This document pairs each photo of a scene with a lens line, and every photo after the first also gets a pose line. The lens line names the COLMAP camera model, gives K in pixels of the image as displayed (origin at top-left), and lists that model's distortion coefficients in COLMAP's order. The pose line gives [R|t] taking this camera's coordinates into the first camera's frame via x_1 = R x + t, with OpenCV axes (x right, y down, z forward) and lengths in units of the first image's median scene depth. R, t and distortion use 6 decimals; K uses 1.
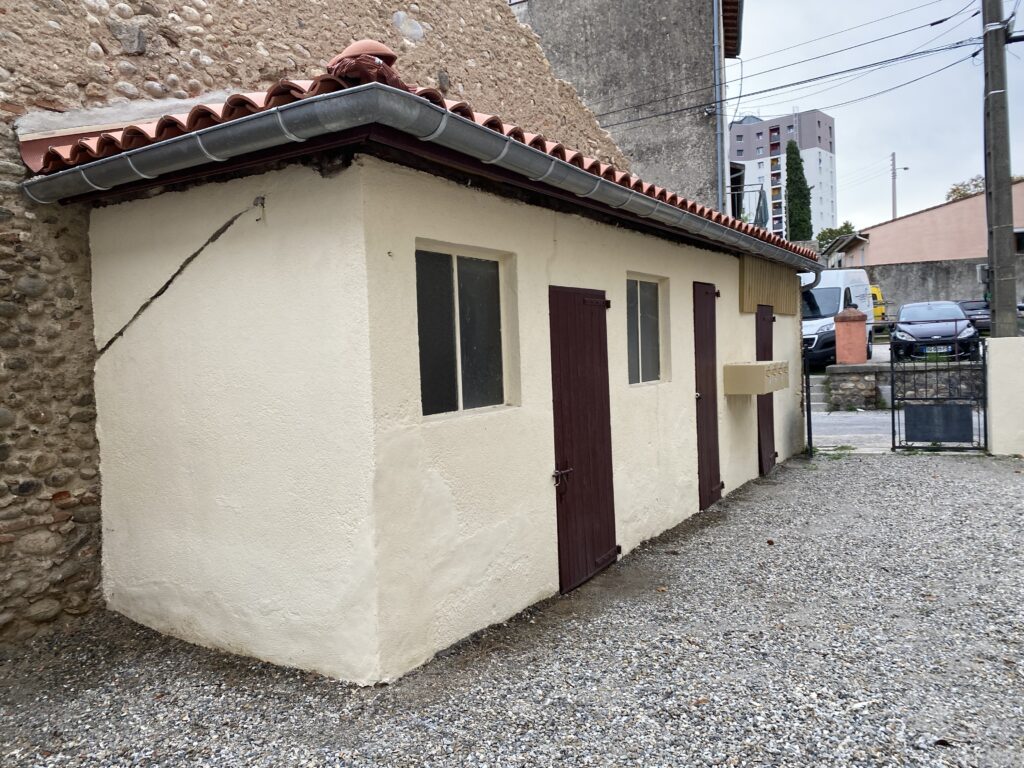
lens RADIAL K [[765.9, 0, 512.0], [0, 765.9, 384.0], [0, 0, 1]] dist [0.011596, 0.004401]
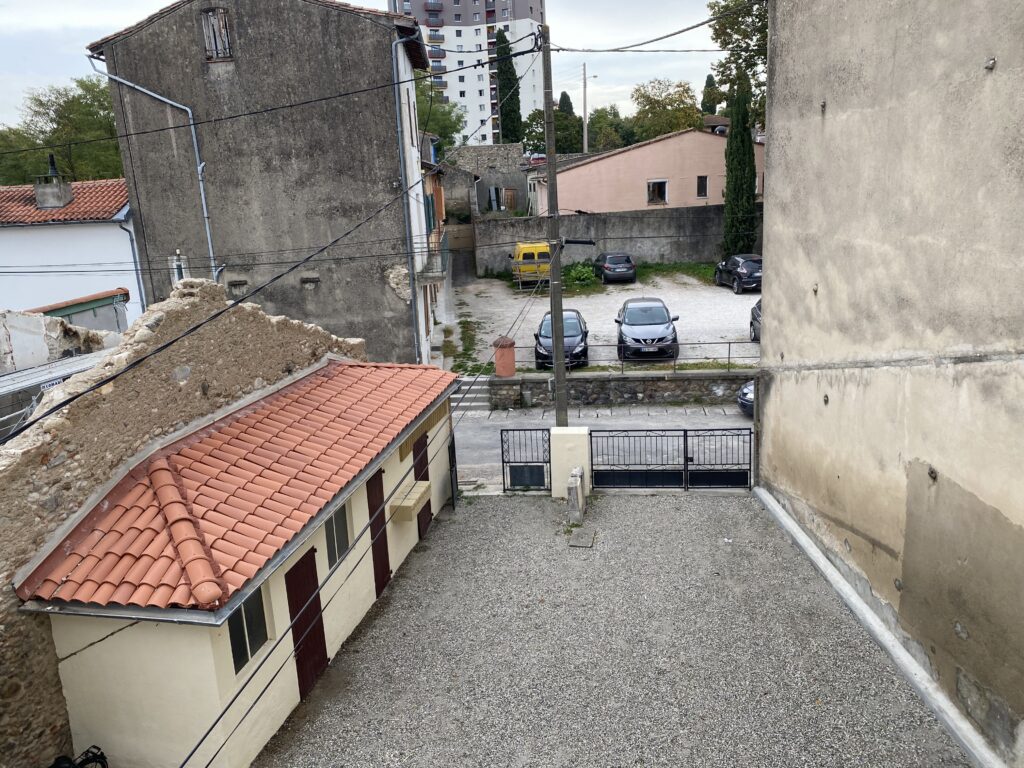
lens RADIAL K [[765.9, 0, 512.0], [0, 765.9, 384.0], [0, 0, 1]] dist [0.011596, 0.004401]
pose [[0.942985, -0.087056, 0.321248, 0.001405], [0.019787, 0.978143, 0.206988, -0.285219], [-0.332246, -0.188830, 0.924097, -0.286912]]
